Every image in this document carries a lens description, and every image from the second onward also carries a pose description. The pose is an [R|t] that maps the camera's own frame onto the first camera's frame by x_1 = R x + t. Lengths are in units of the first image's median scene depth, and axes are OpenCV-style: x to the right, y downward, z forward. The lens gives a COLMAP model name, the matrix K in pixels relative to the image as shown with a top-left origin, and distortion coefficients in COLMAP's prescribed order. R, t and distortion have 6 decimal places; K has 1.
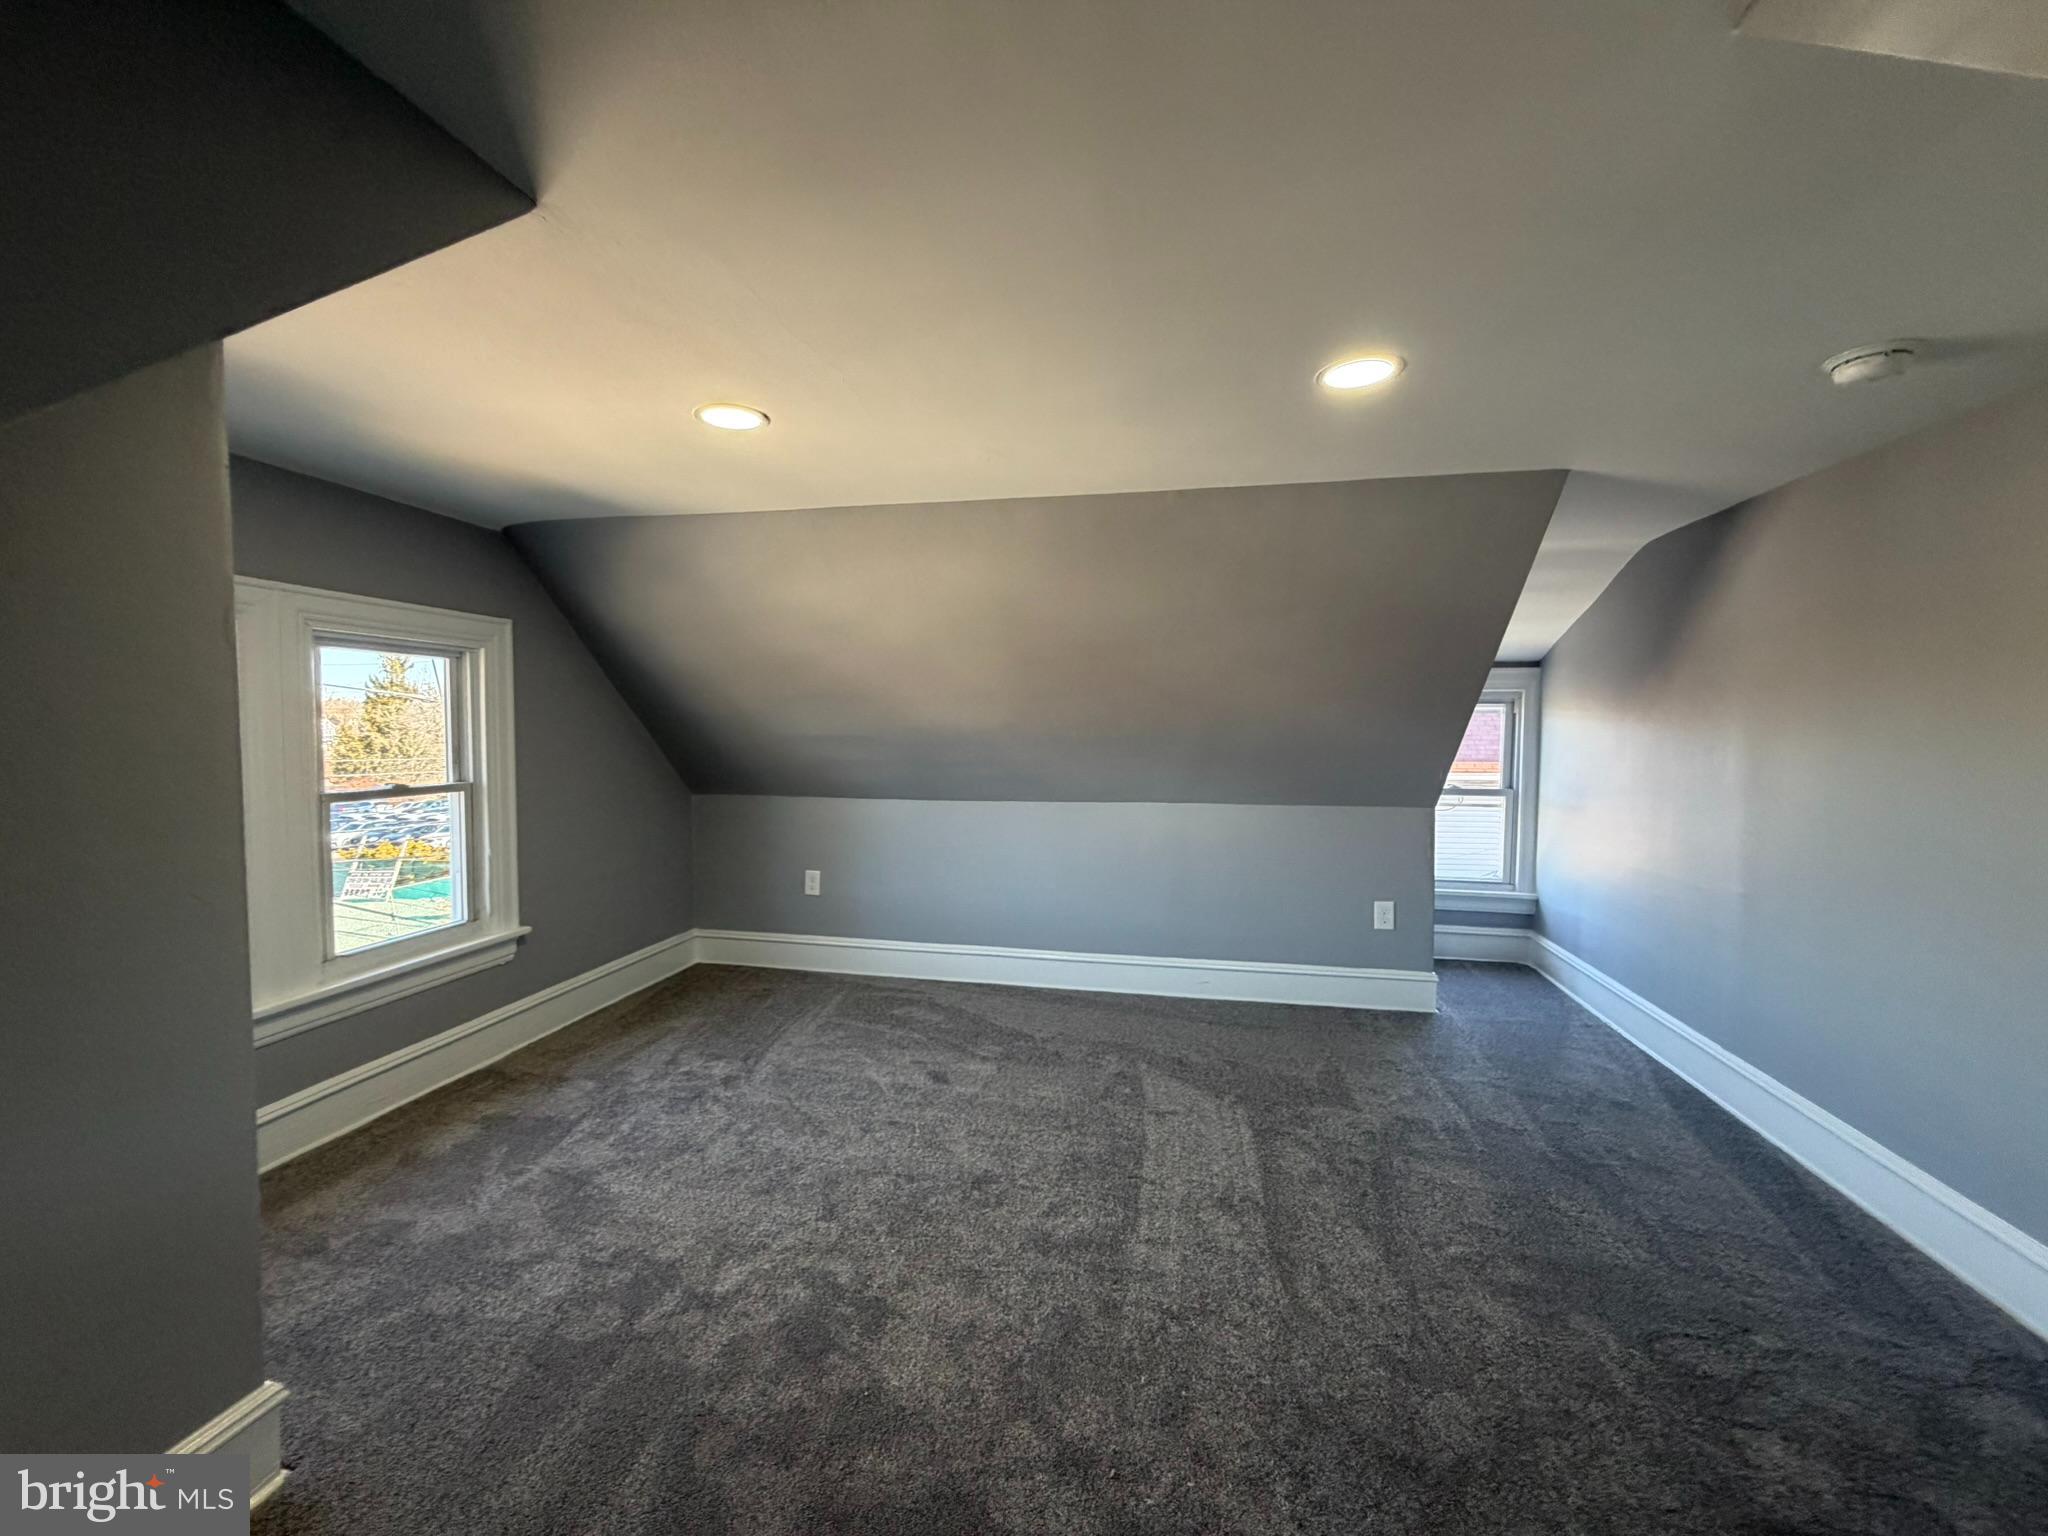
lens RADIAL K [[811.2, 0, 1017.0], [0, 811.2, 765.5], [0, 0, 1]] dist [-0.008476, 0.000633]
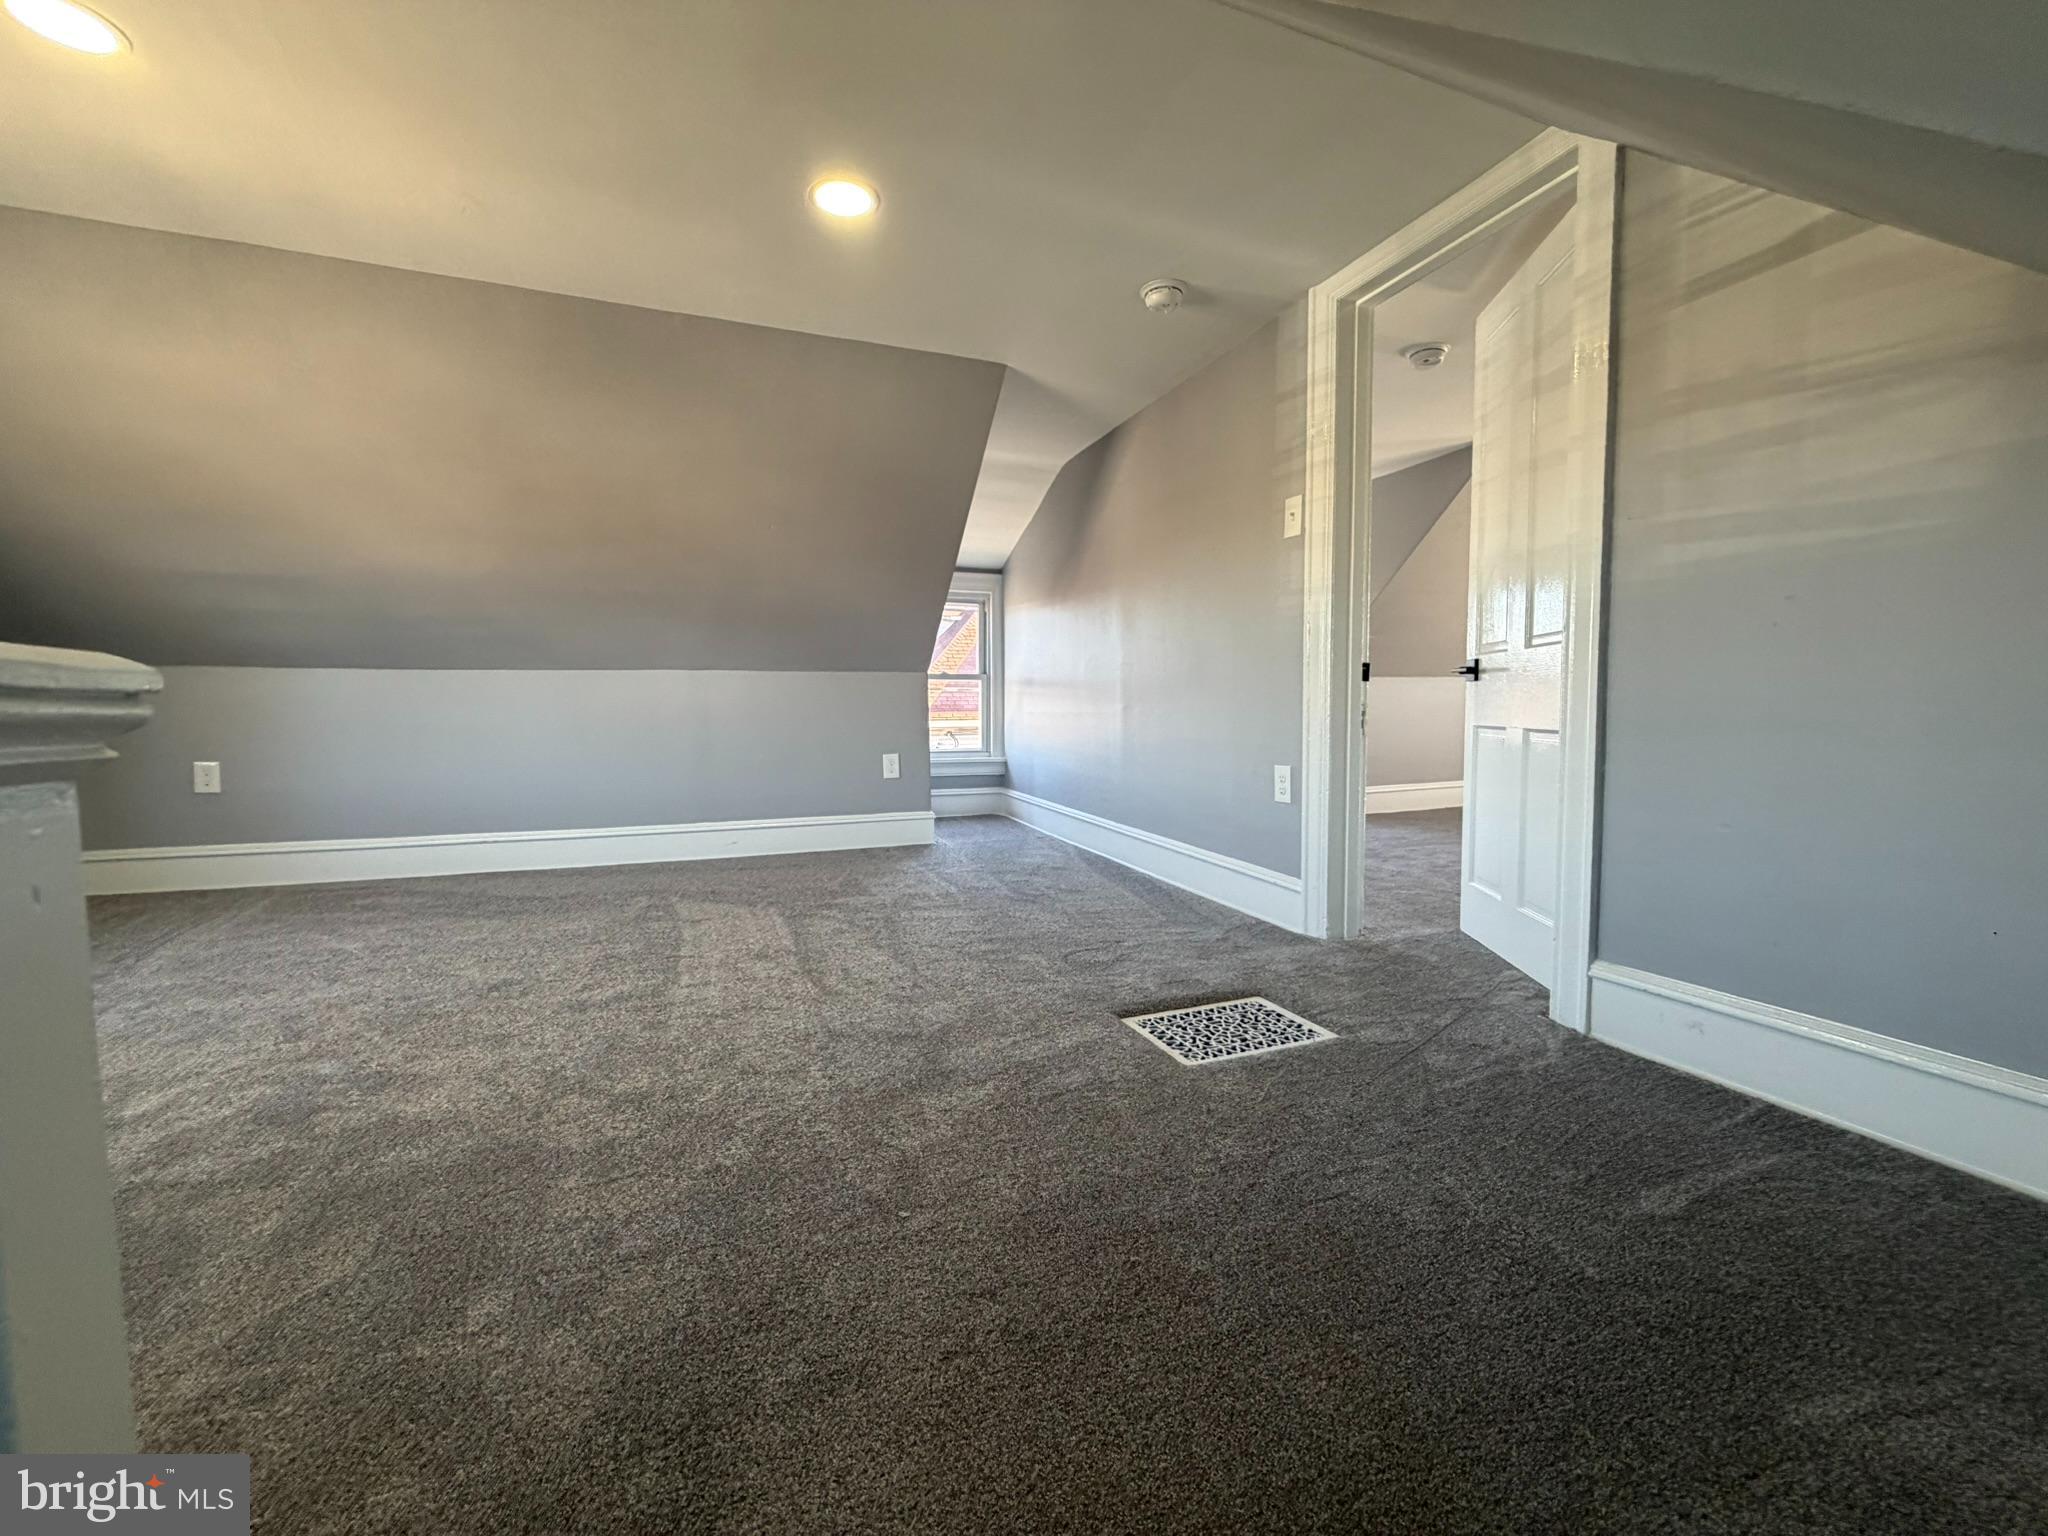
lens RADIAL K [[811.2, 0, 1019.7], [0, 811.2, 767.6], [0, 0, 1]] dist [-0.008476, 0.000633]
pose [[0.838621, -0.047059, 0.542679, -0.034356], [0.030594, 0.998758, 0.039330, 0.237220], [-0.543856, -0.016381, 0.839019, -0.115990]]
